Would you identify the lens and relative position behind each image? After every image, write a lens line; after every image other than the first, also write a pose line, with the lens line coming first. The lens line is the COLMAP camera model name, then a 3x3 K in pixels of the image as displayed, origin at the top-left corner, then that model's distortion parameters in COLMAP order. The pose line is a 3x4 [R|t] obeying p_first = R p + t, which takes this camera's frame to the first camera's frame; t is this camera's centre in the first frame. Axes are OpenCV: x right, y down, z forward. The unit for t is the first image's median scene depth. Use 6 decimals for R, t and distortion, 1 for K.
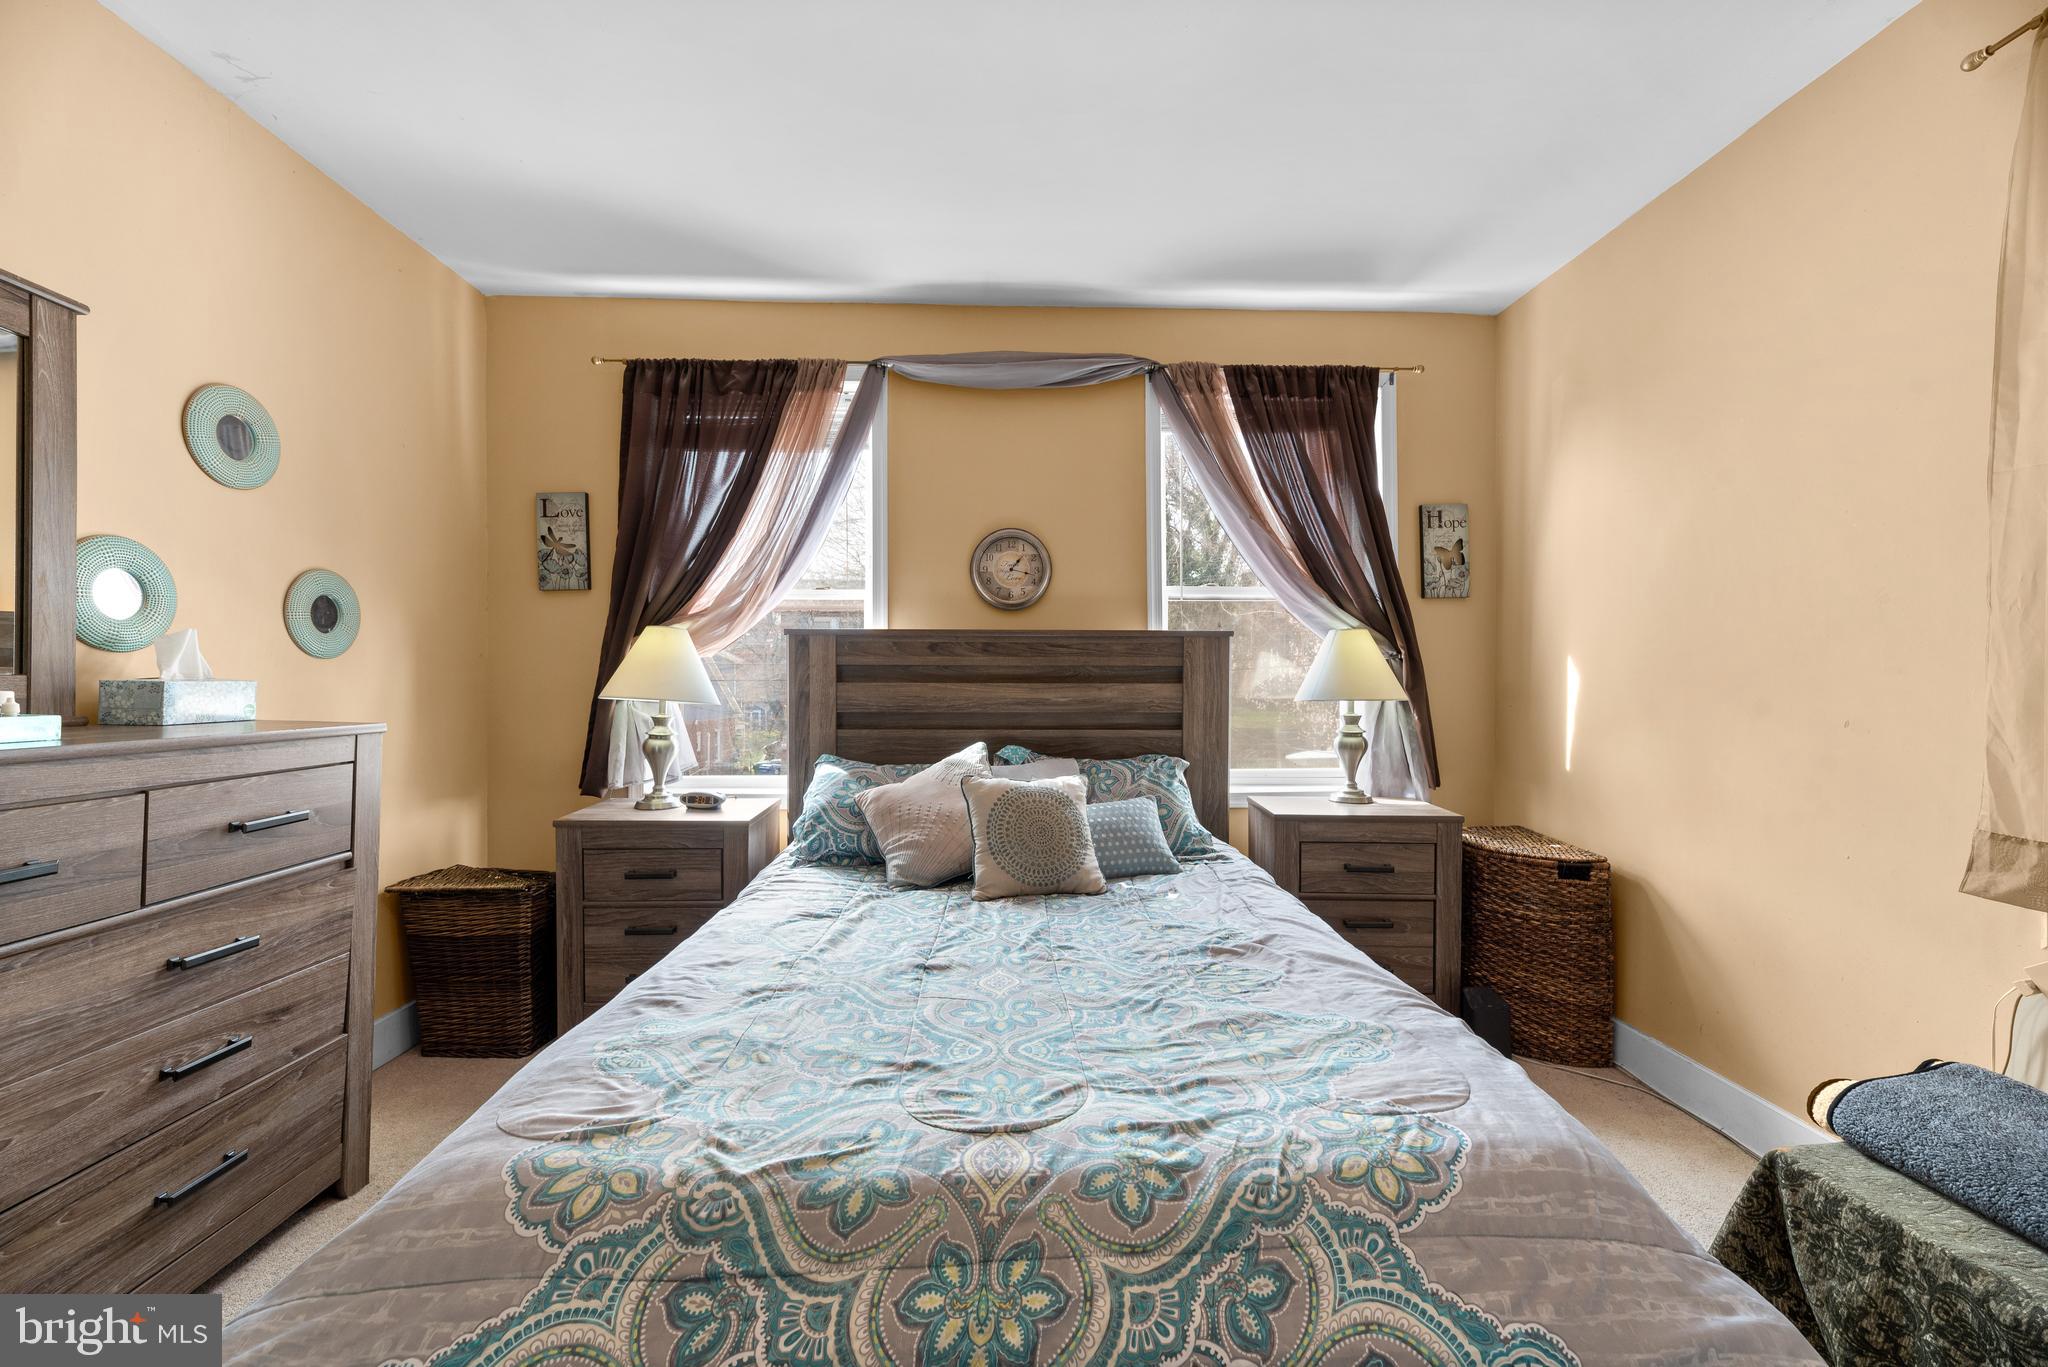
lens RADIAL K [[819.3, 0, 1029.0], [0, 819.3, 686.9], [0, 0, 1]] dist [0.000331, -0.000771]
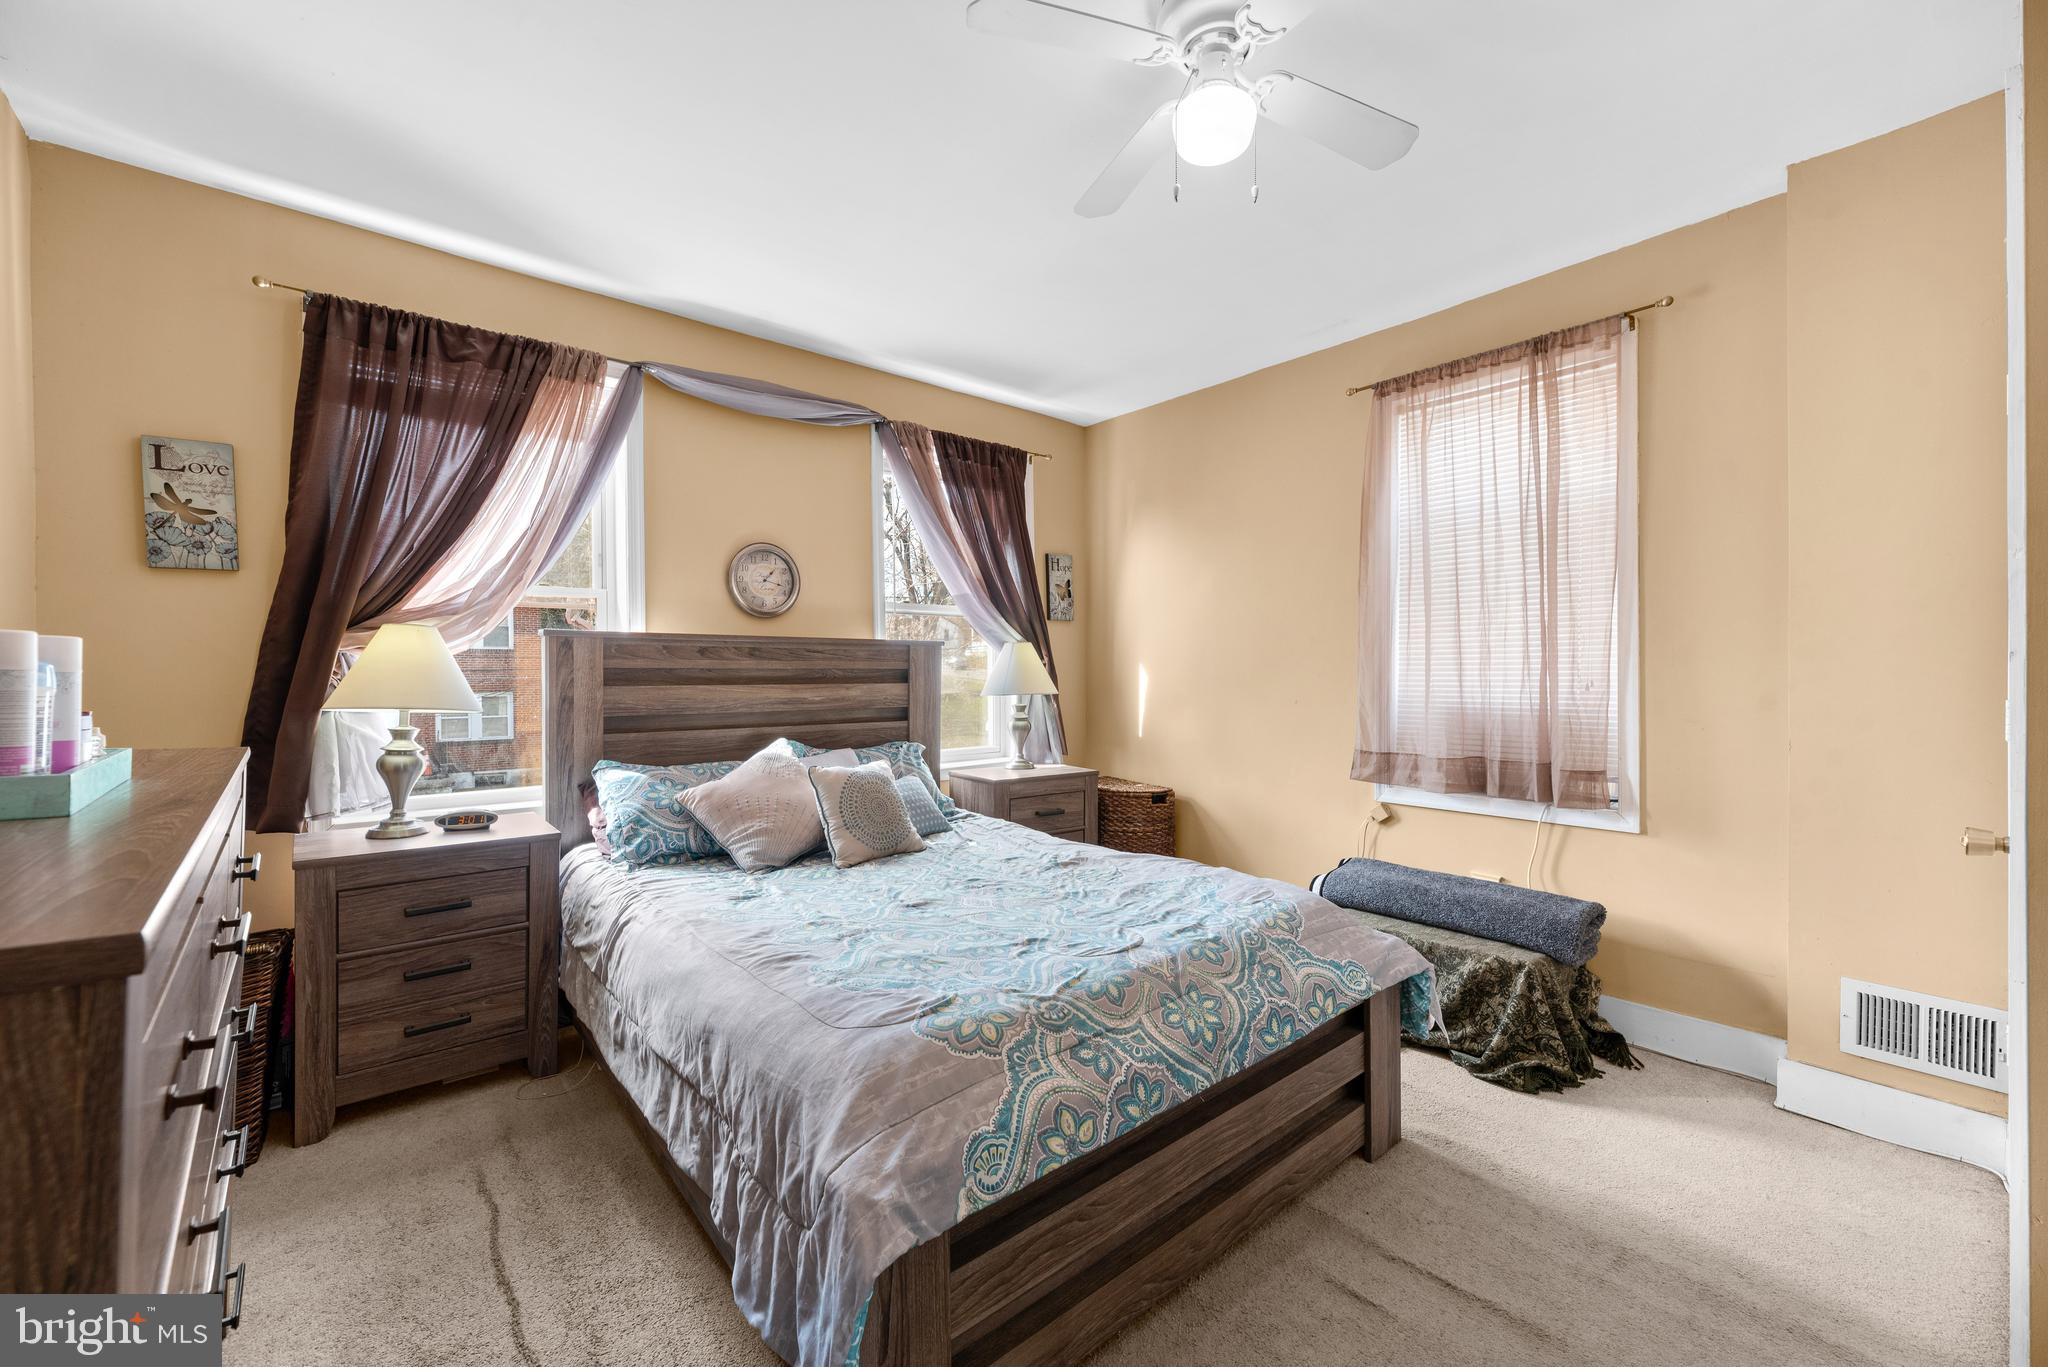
lens RADIAL K [[819.3, 0, 1029.0], [0, 819.3, 686.9], [0, 0, 1]] dist [0.000331, -0.000771]
pose [[0.781143, -0.014033, 0.624194, -0.470835], [0.008555, 0.999894, 0.011774, -0.012401], [-0.624294, -0.003857, 0.781180, -0.081031]]
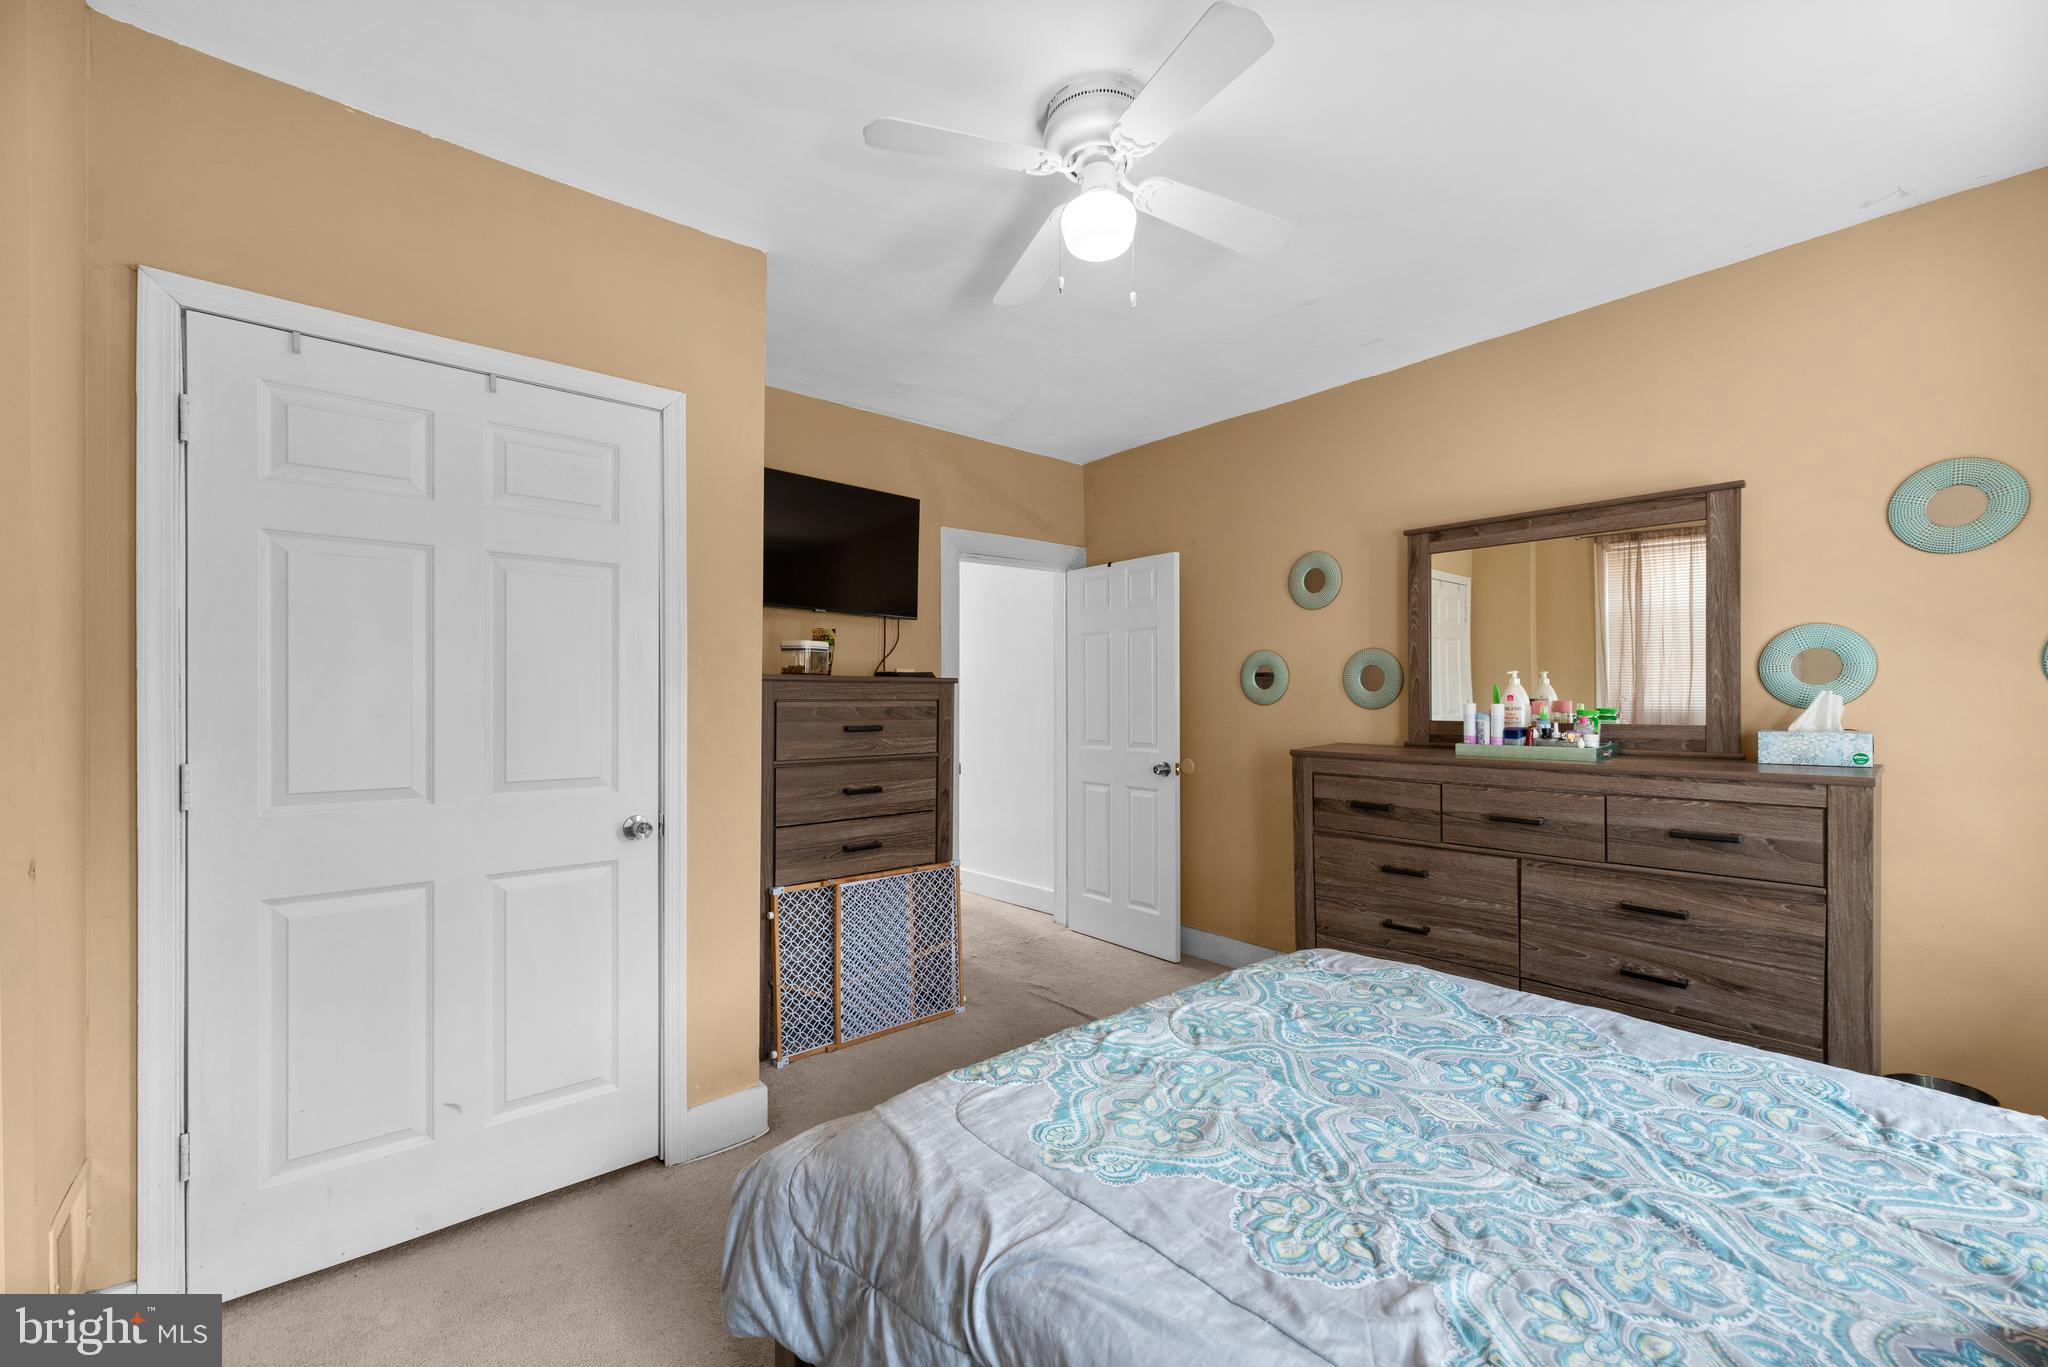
lens RADIAL K [[819.3, 0, 1029.0], [0, 819.3, 686.9], [0, 0, 1]] dist [0.000331, -0.000771]
pose [[-0.775708, -0.010550, -0.631003, 0.476597], [-0.002391, 0.999902, -0.013777, -0.037082], [0.631087, -0.009178, -0.775658, 0.783479]]
